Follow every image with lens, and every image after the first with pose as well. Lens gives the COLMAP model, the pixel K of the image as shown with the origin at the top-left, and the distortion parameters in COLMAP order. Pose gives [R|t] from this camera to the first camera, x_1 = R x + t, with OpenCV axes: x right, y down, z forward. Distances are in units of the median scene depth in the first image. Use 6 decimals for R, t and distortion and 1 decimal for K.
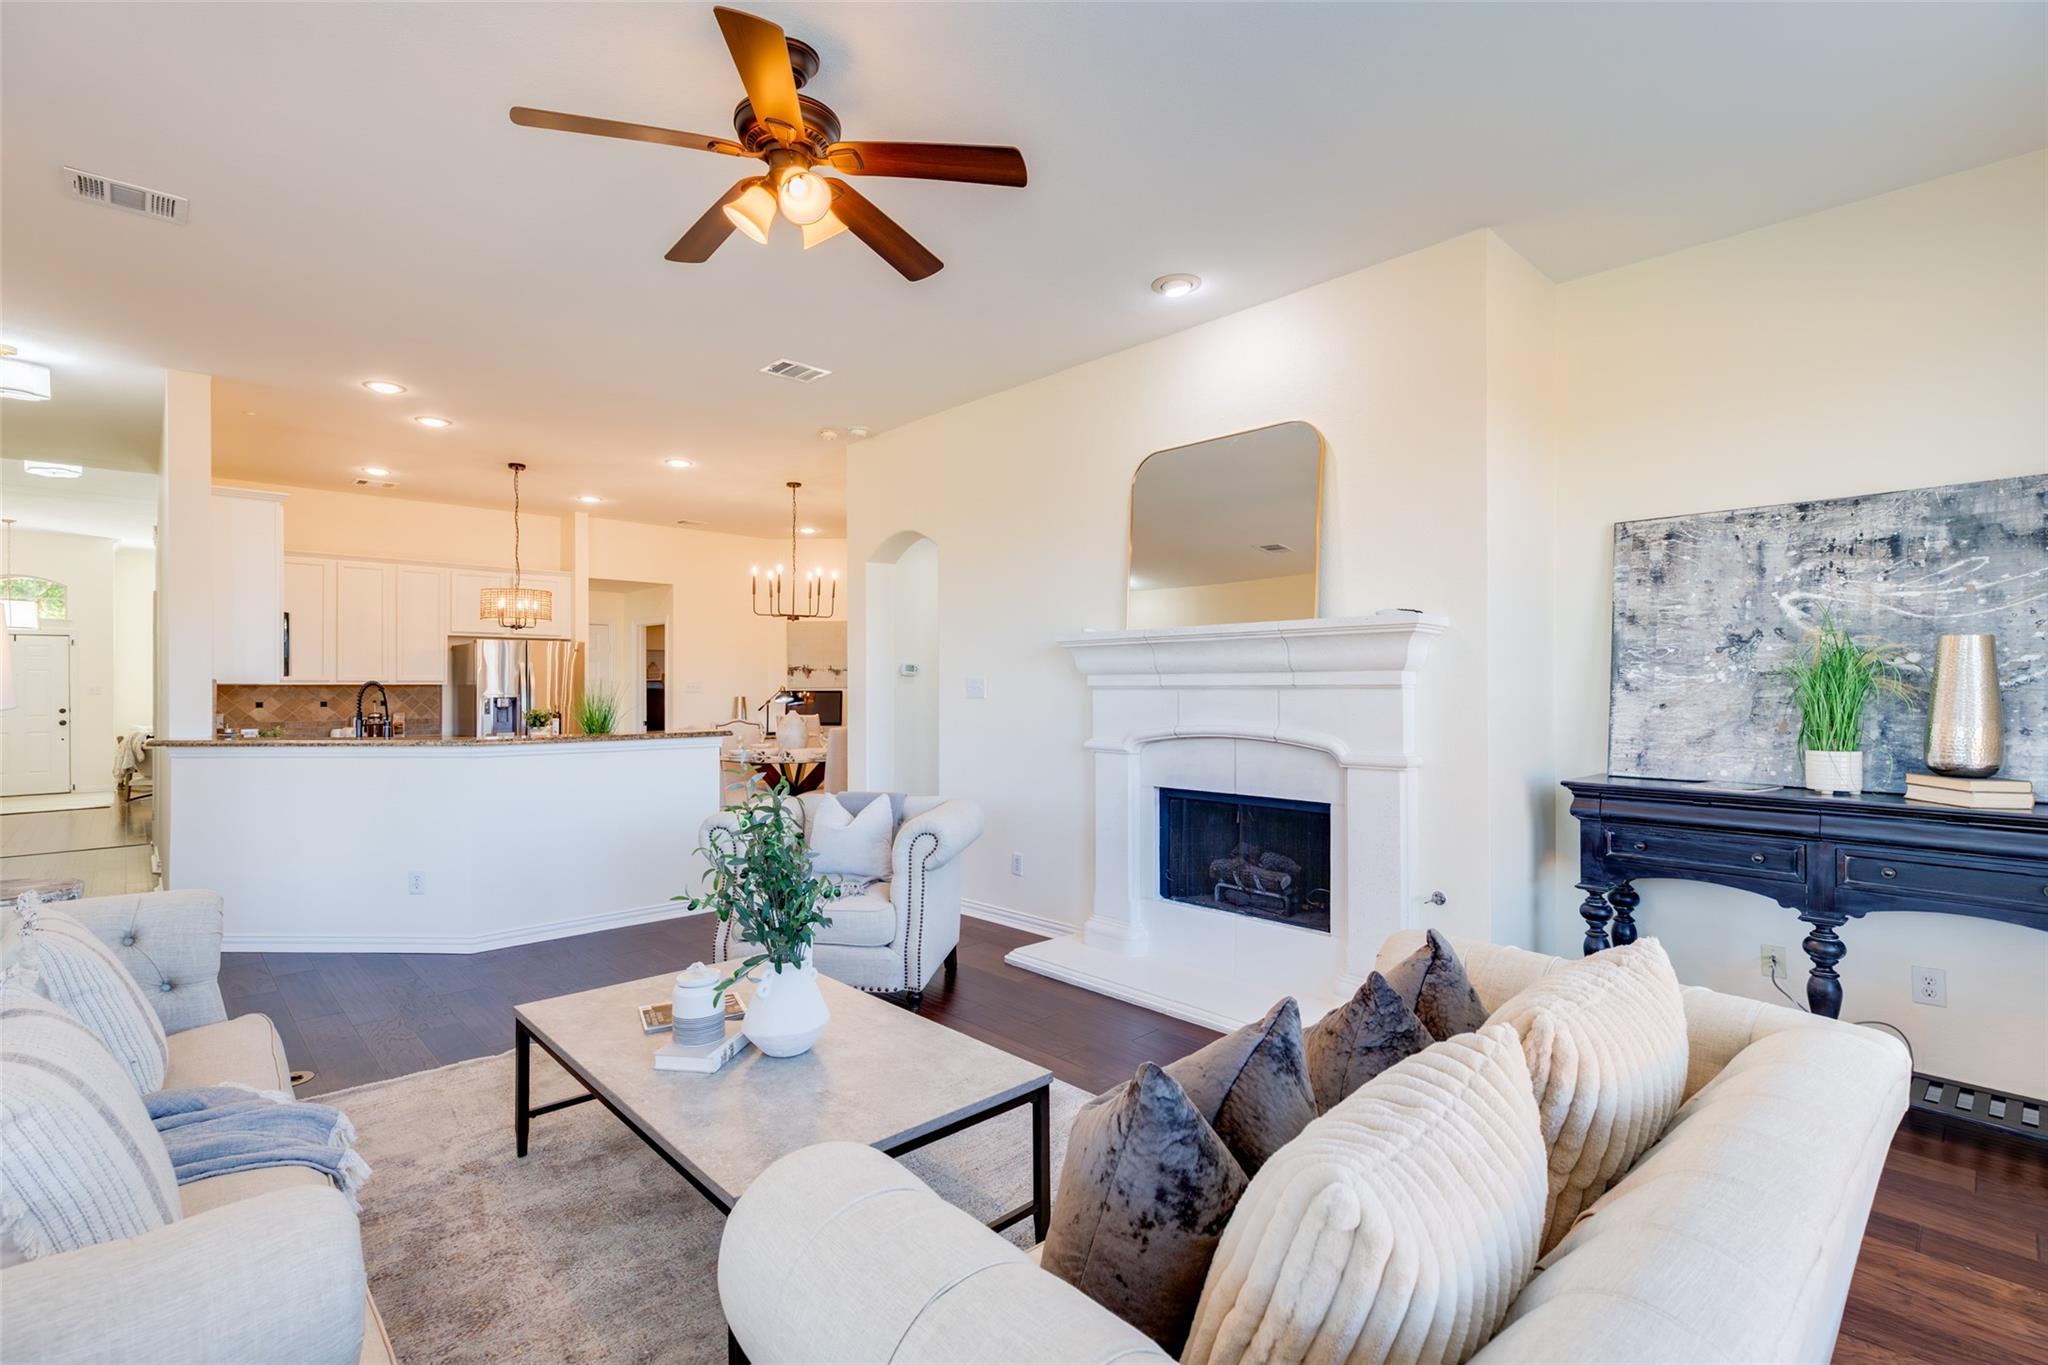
lens RADIAL K [[927.2, 0, 1042.3], [0, 927.2, 690.7], [0, 0, 1]] dist [0.003106, 0.000409]
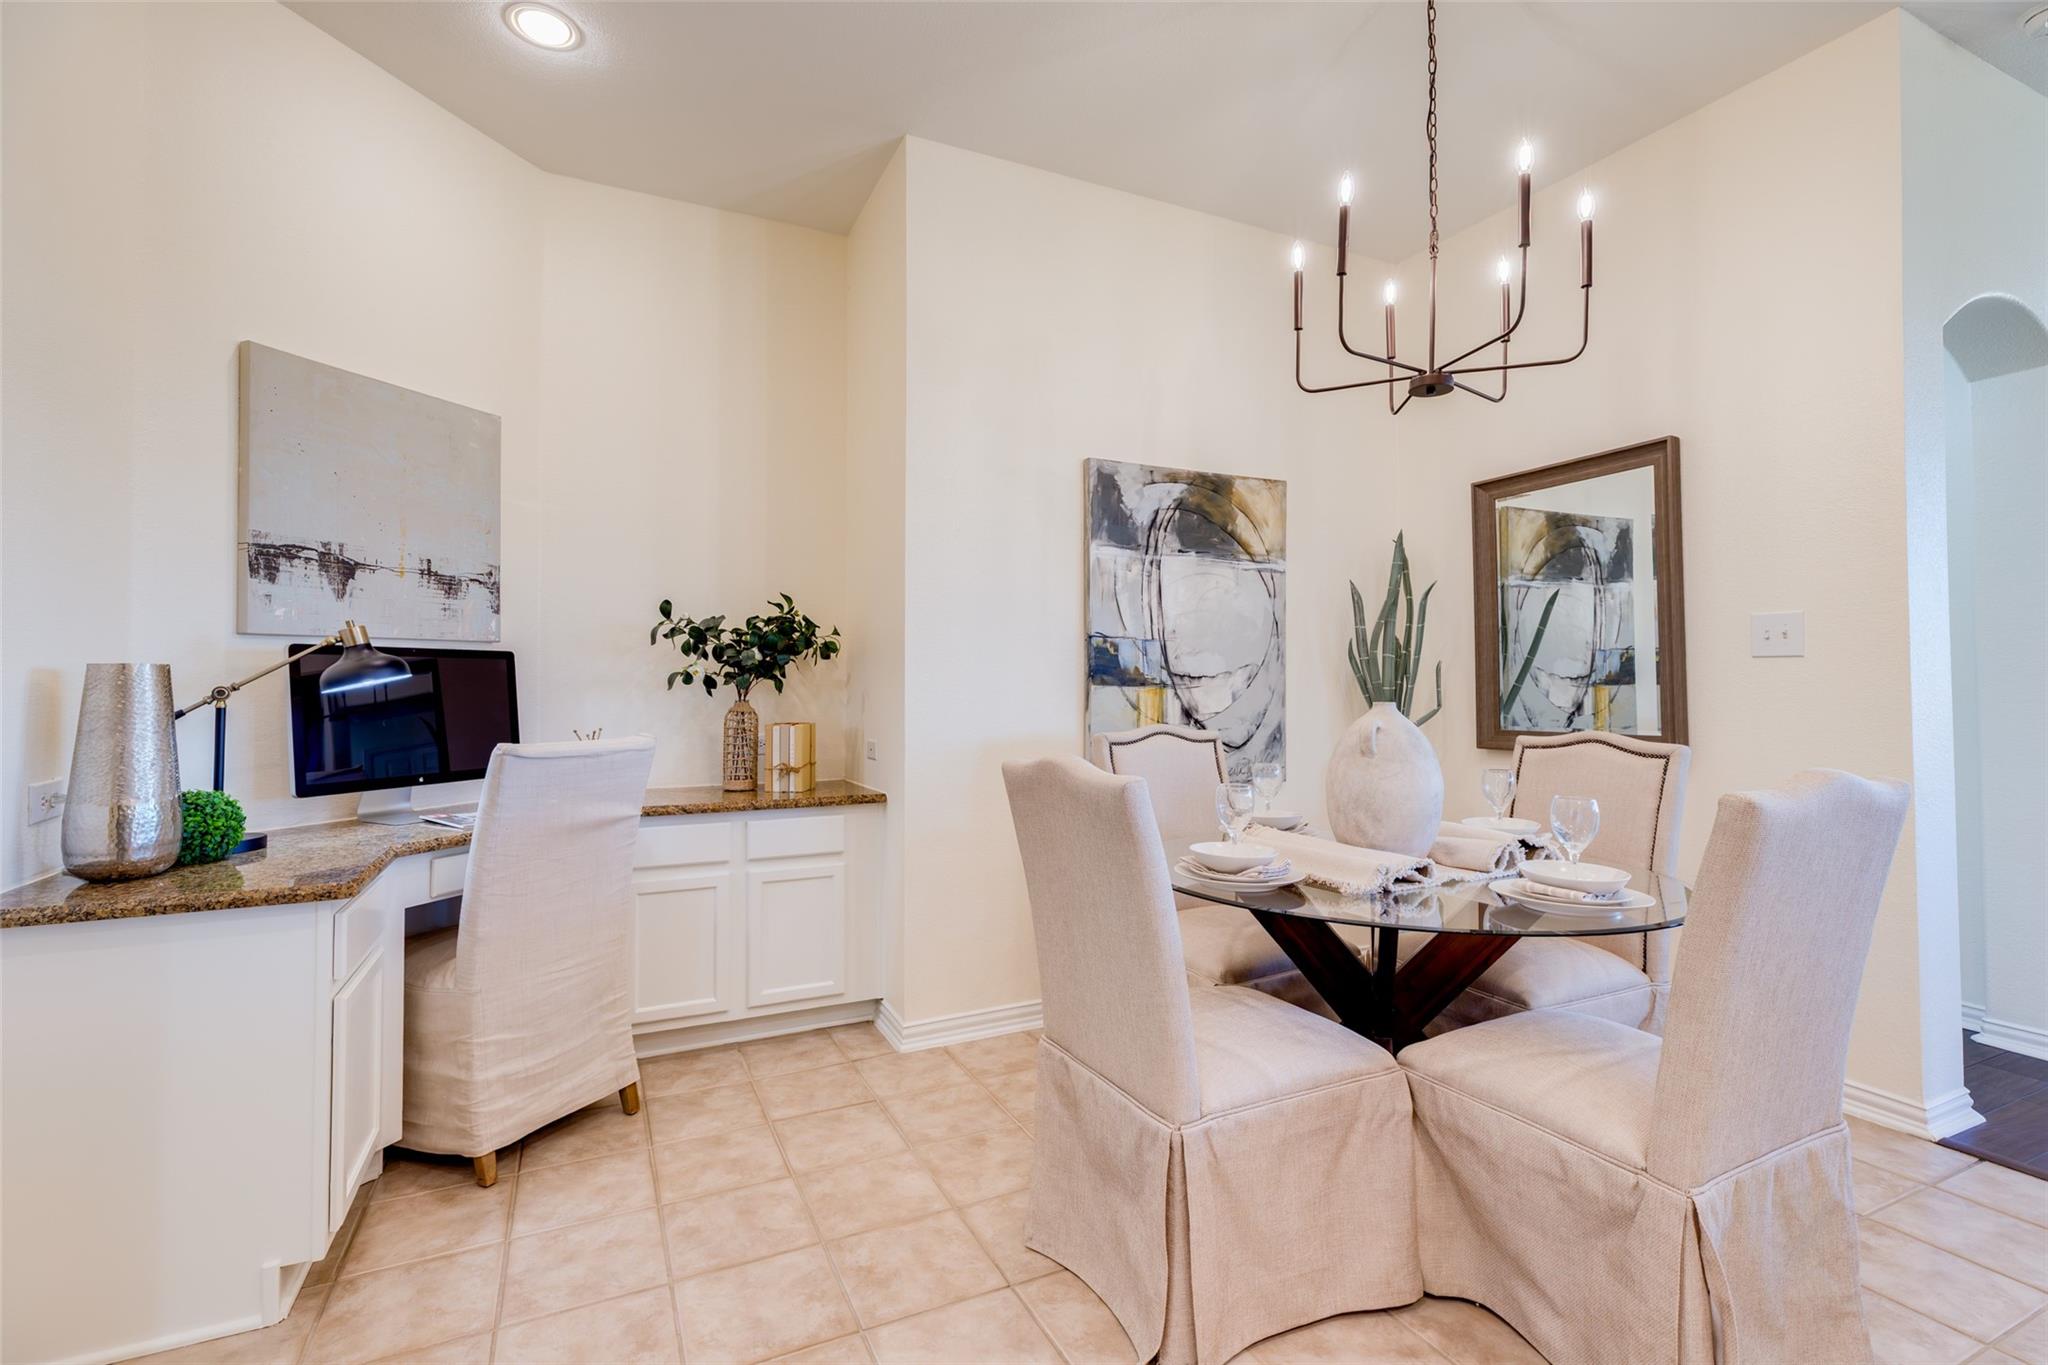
lens RADIAL K [[927.2, 0, 1029.0], [0, 927.2, 671.7], [0, 0, 1]] dist [0.003106, 0.000409]
pose [[0.304132, 0.016355, 0.952490, -1.175644], [0.010305, 0.999738, -0.020456, 0.031209], [-0.952574, 0.016037, 0.303883, 2.140008]]
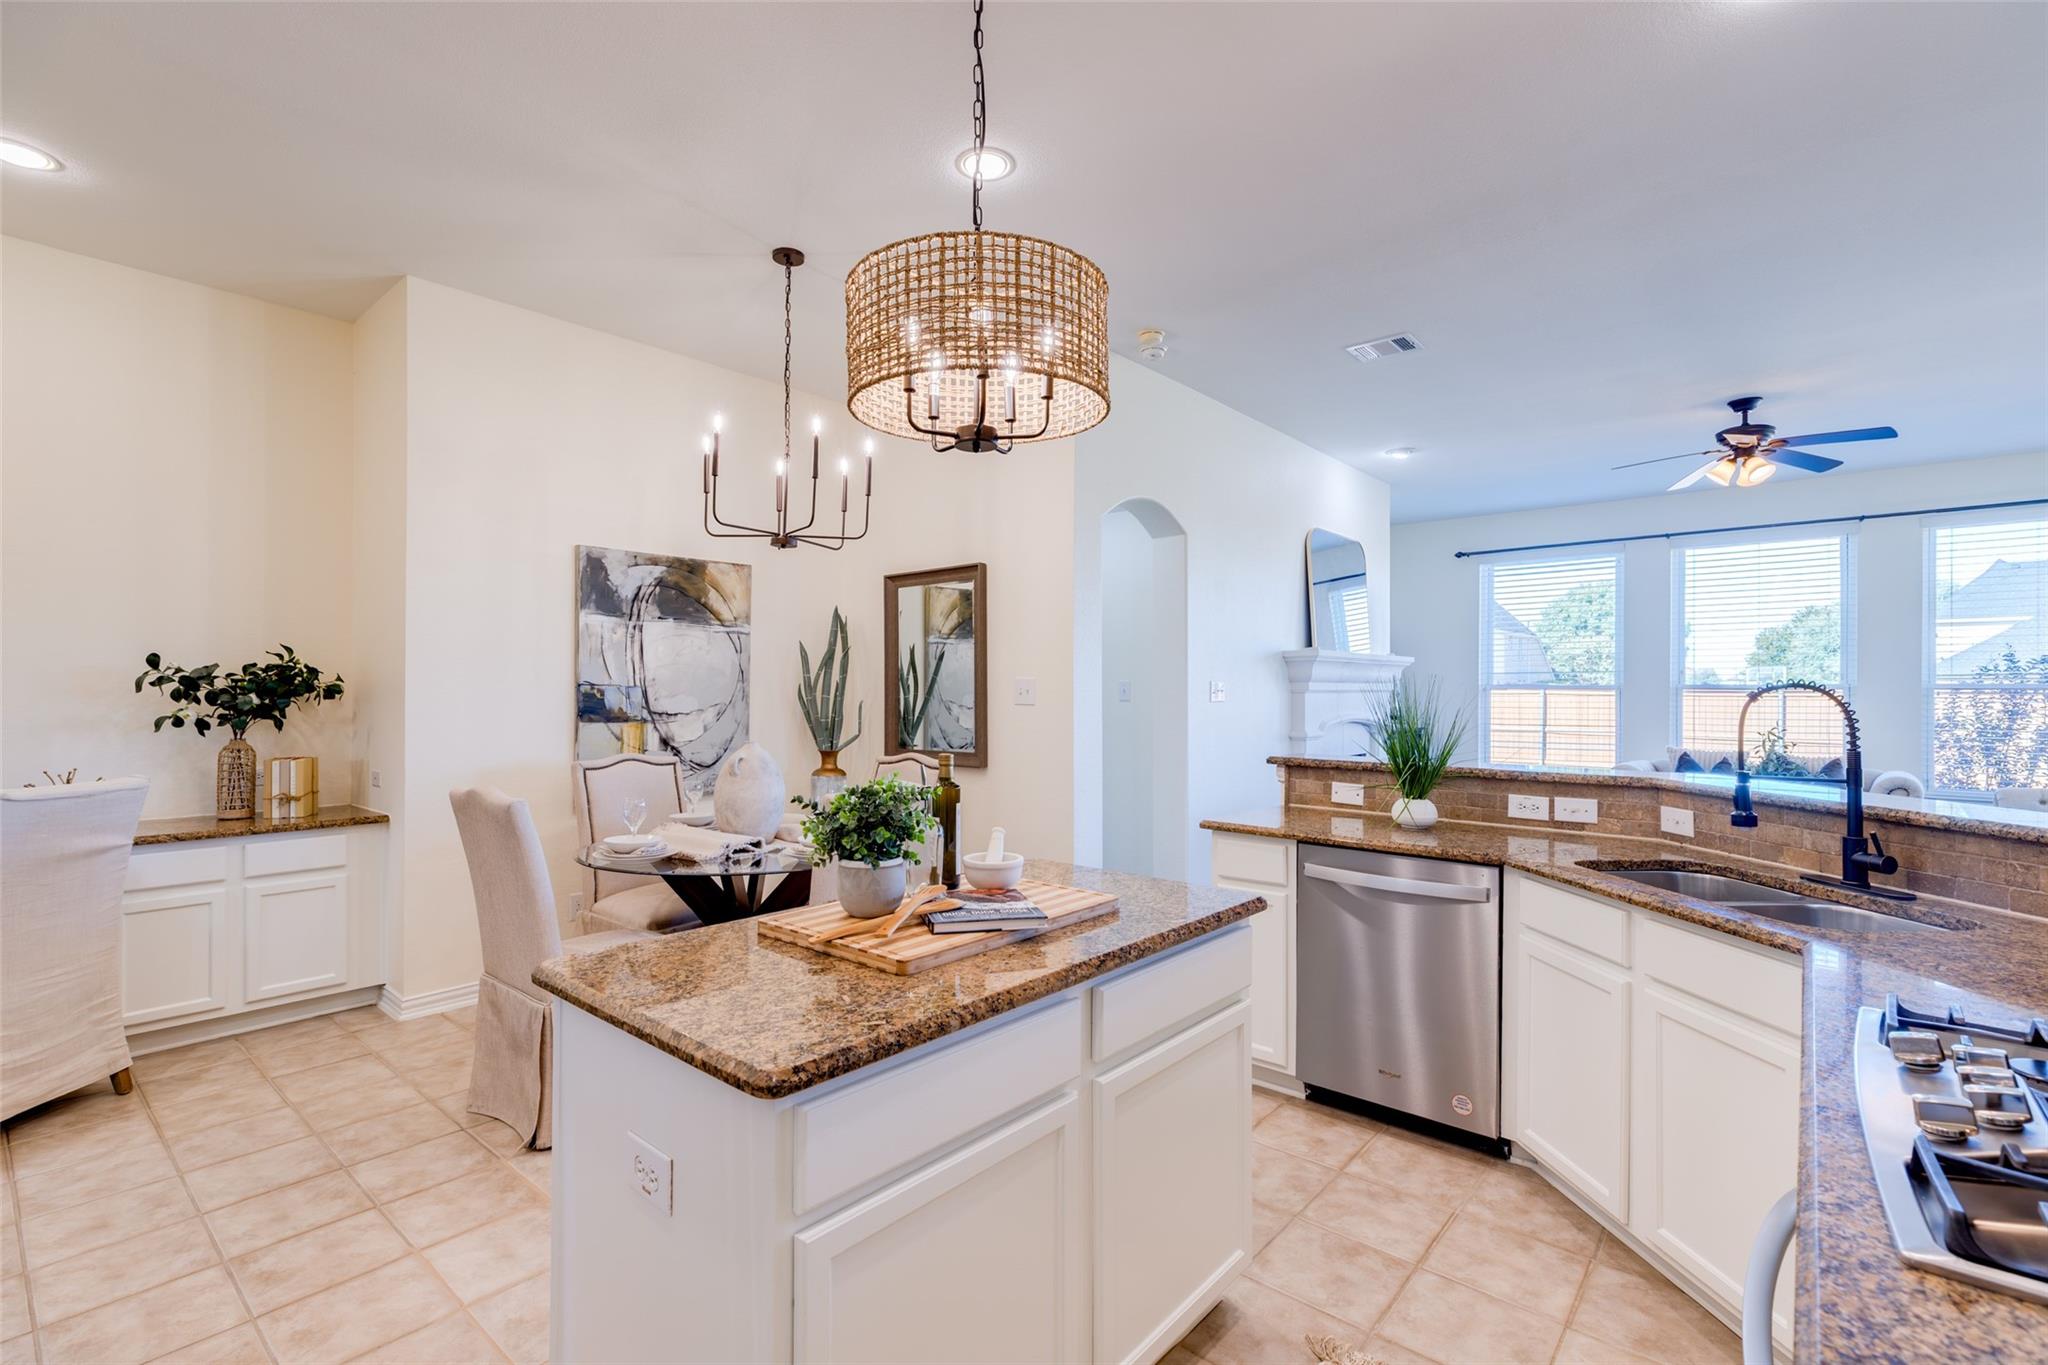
lens RADIAL K [[927.2, 0, 1025.5], [0, 927.2, 689.6], [0, 0, 1]] dist [0.003106, 0.000409]
pose [[-0.101337, 0.001974, 0.994850, -1.517005], [0.008546, 0.999963, -0.001114, -0.009440], [-0.994815, 0.008389, -0.101350, 1.914778]]
